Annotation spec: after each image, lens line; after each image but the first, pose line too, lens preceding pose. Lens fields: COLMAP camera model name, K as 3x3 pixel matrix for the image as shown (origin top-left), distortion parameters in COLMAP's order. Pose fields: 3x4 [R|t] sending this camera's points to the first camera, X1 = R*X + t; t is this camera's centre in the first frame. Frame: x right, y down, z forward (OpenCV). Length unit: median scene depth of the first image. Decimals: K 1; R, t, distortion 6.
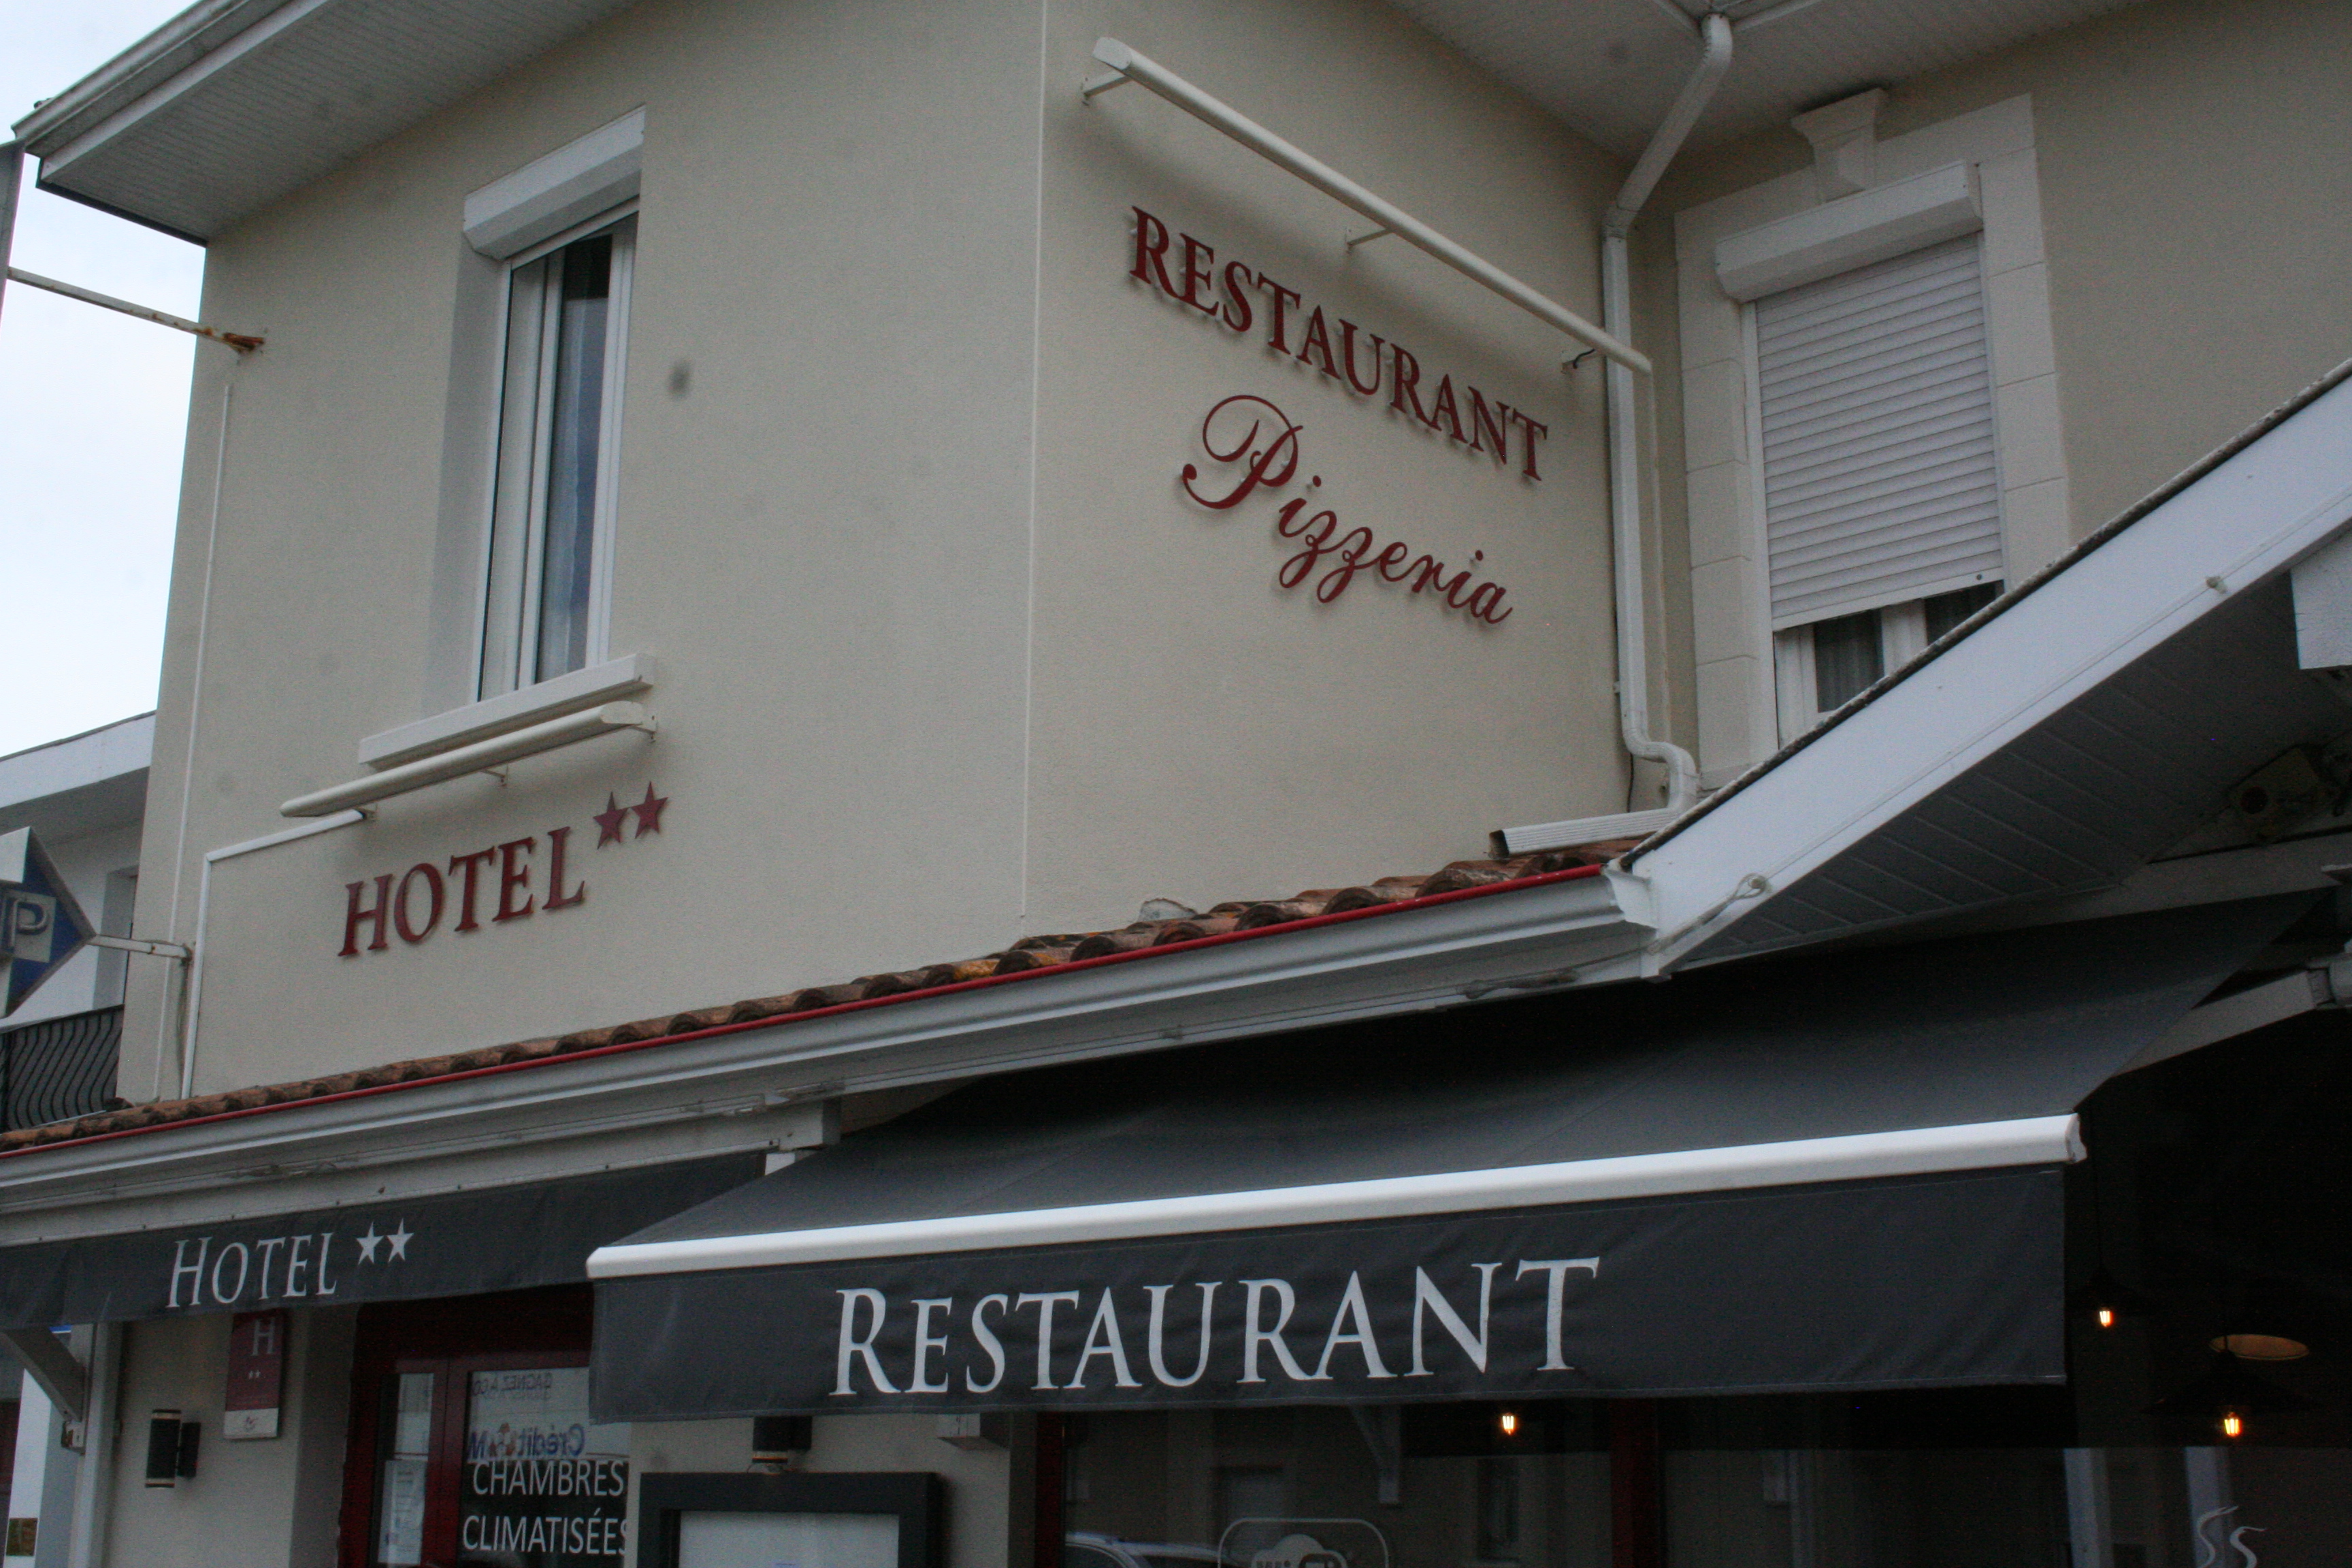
lens RADIAL K [[2783.7, 0, 1176.0], [0, 2783.7, 784.0], [0, 0, 1]] dist [-0.035777, -0.017425]
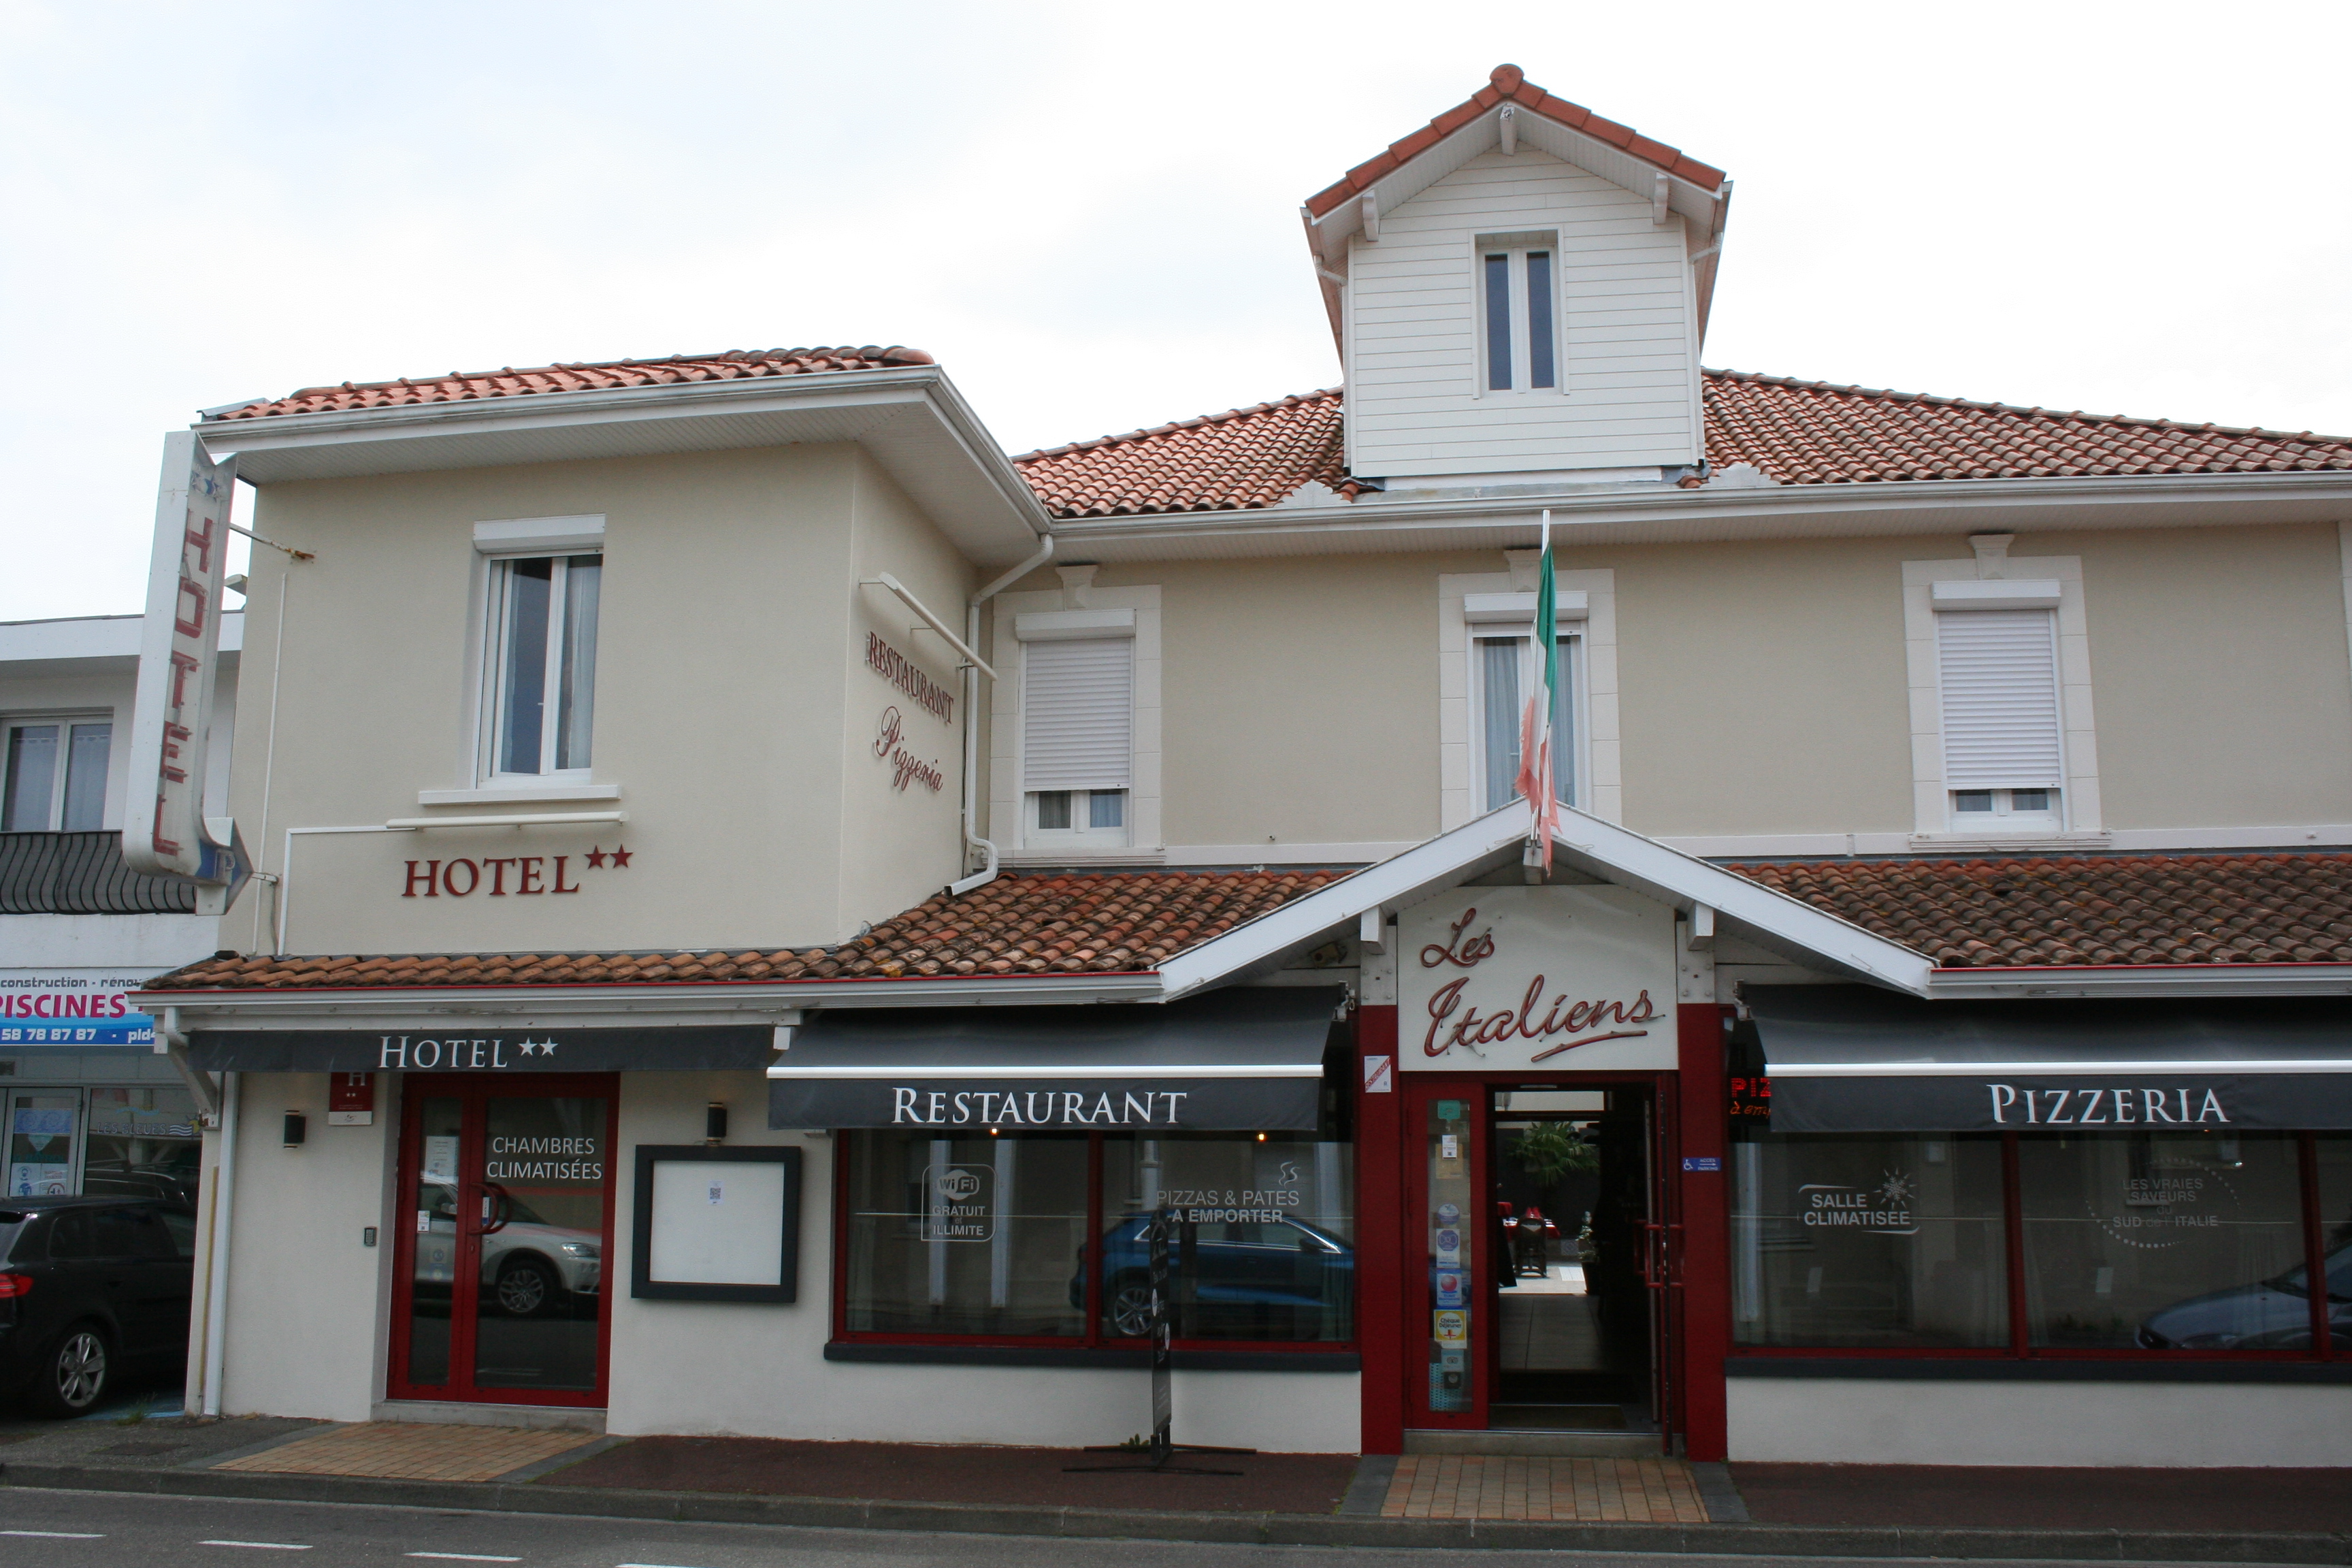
lens RADIAL K [[2285.9, 0, 1176.0], [0, 2285.9, 784.0], [0, 0, 1]] dist [-0.075011, 0.009439]
pose [[0.855508, 0.086108, 0.510579, -0.767278], [-0.130726, 0.990050, 0.052070, -0.208309], [-0.501016, -0.111292, 0.858253, -0.825036]]
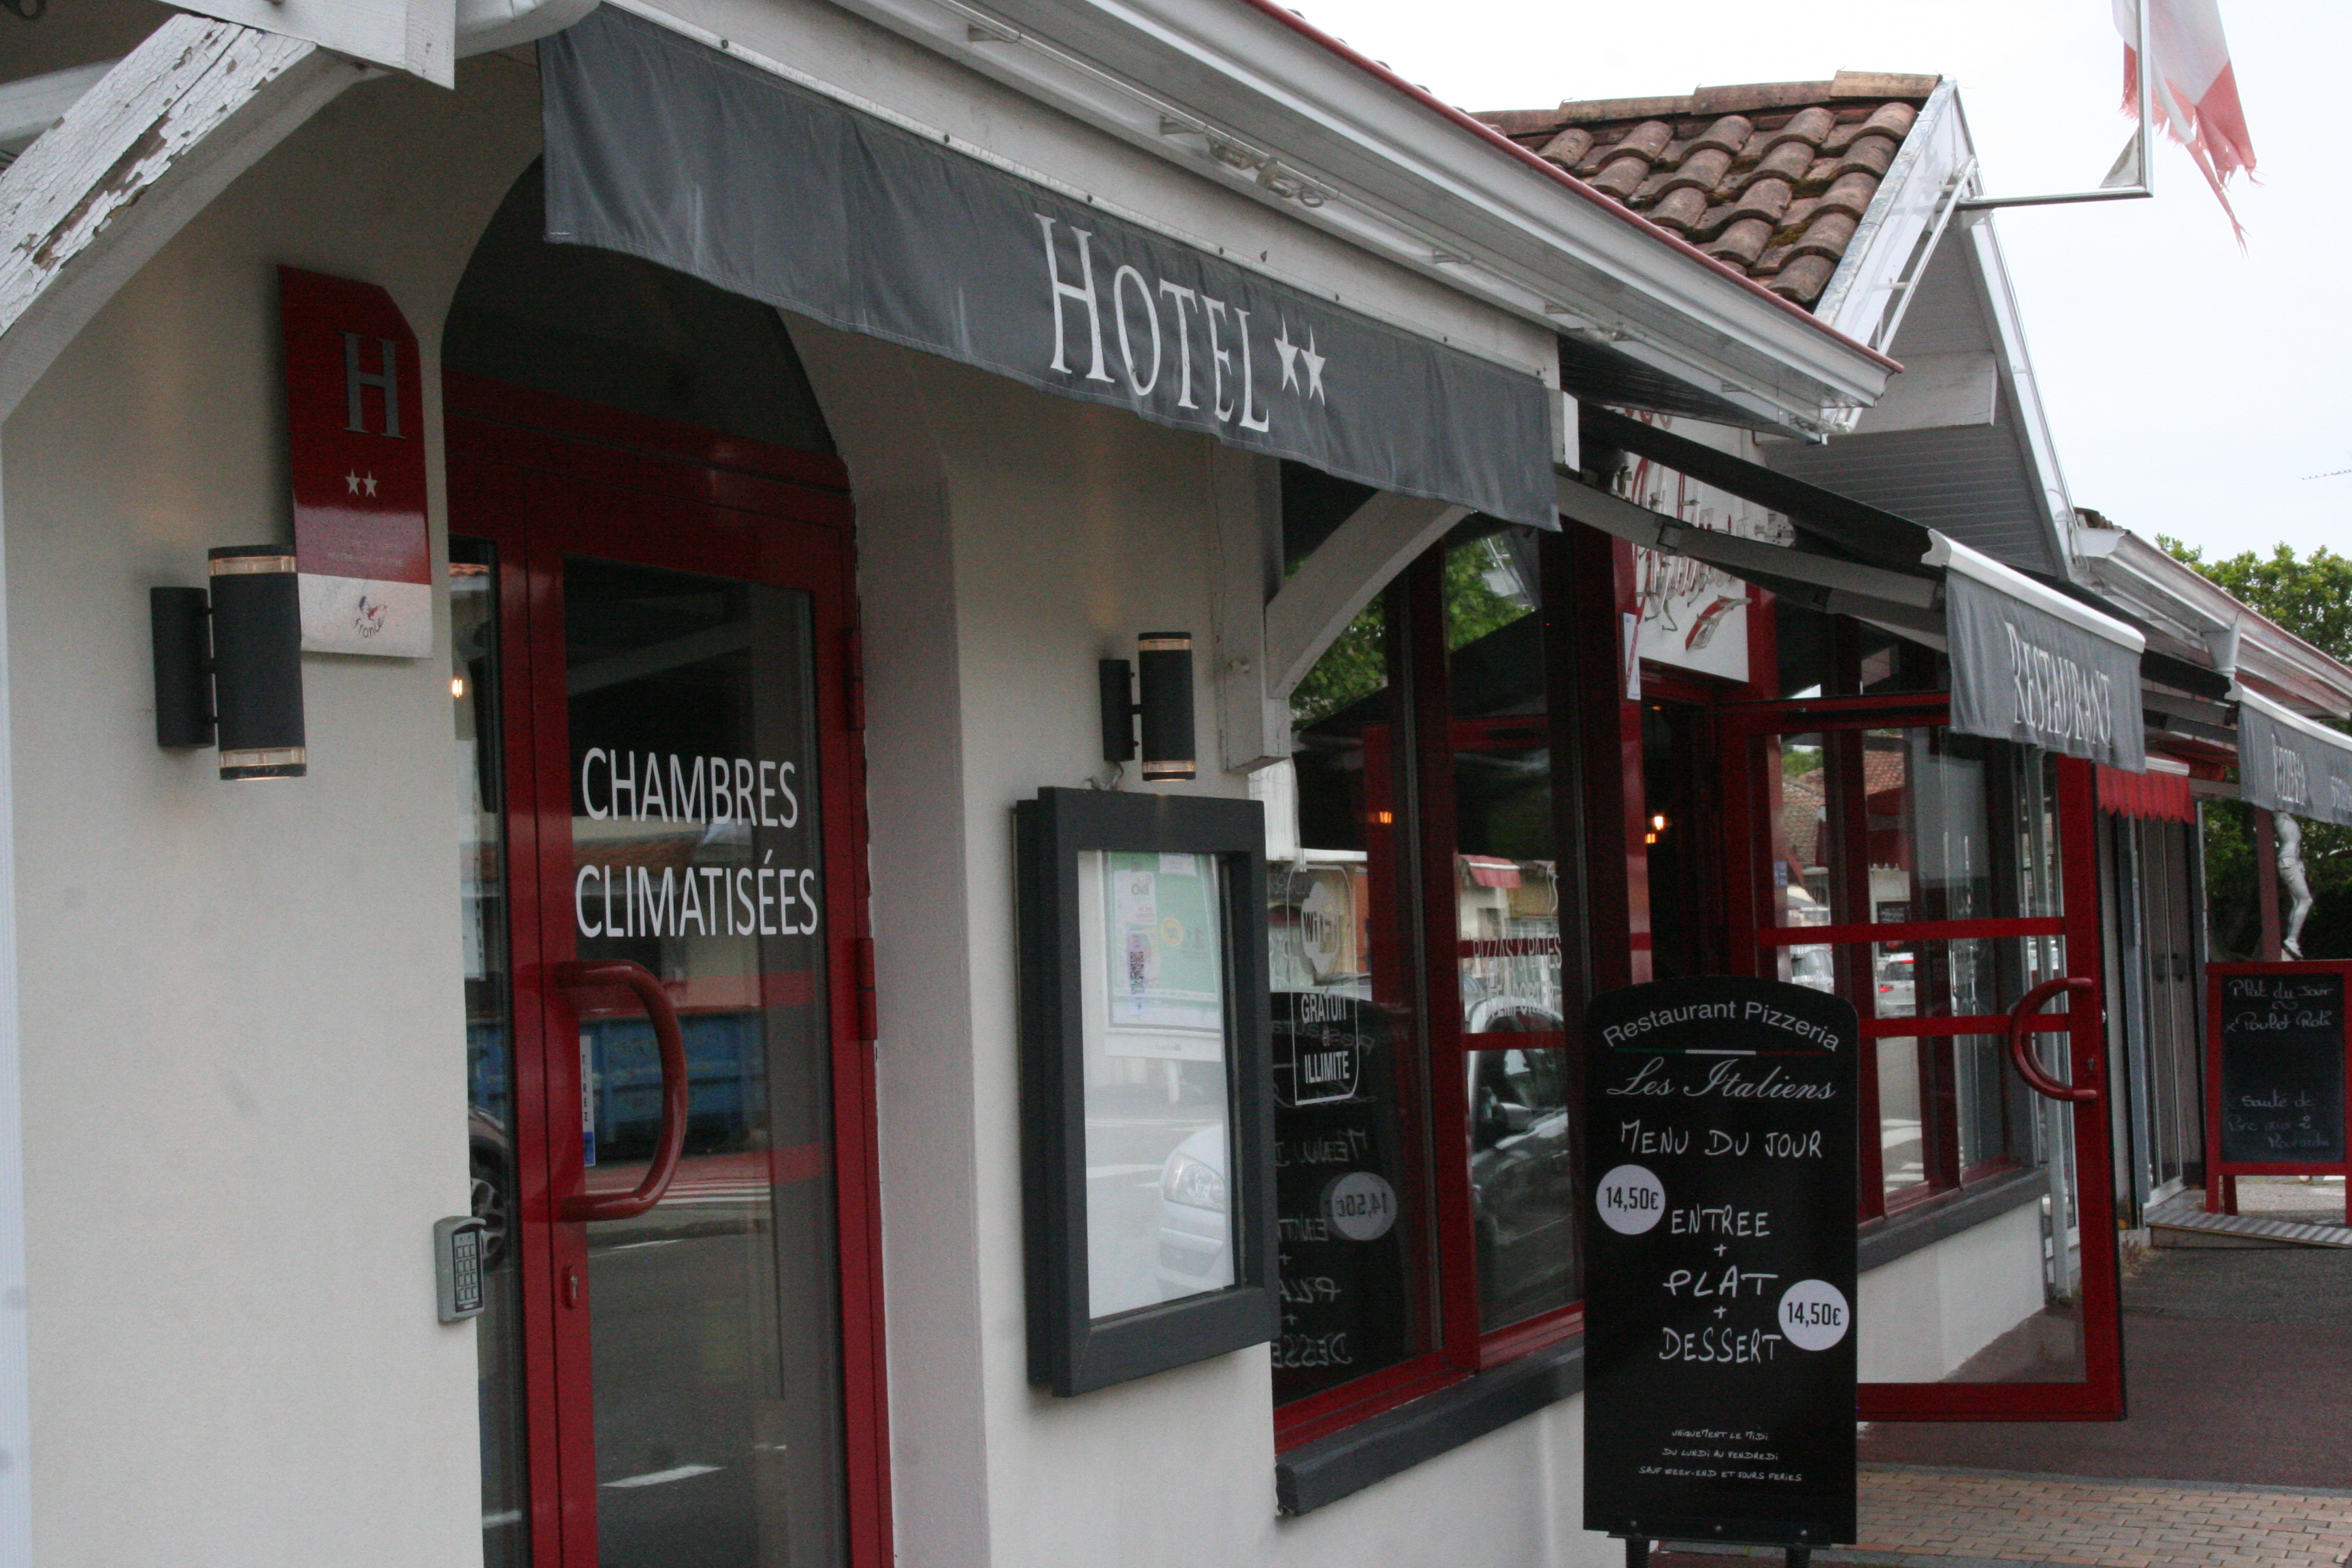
lens RADIAL K [[4800.9, 0, 1176.0], [0, 4800.9, 784.0], [0, 0, 1]] dist [0.033056, 0.075432]
pose [[-0.389411, 0.037369, 0.920306, -1.067403], [-0.205768, 0.970394, -0.126470, 0.346519], [-0.897785, -0.238618, -0.370193, 1.264221]]
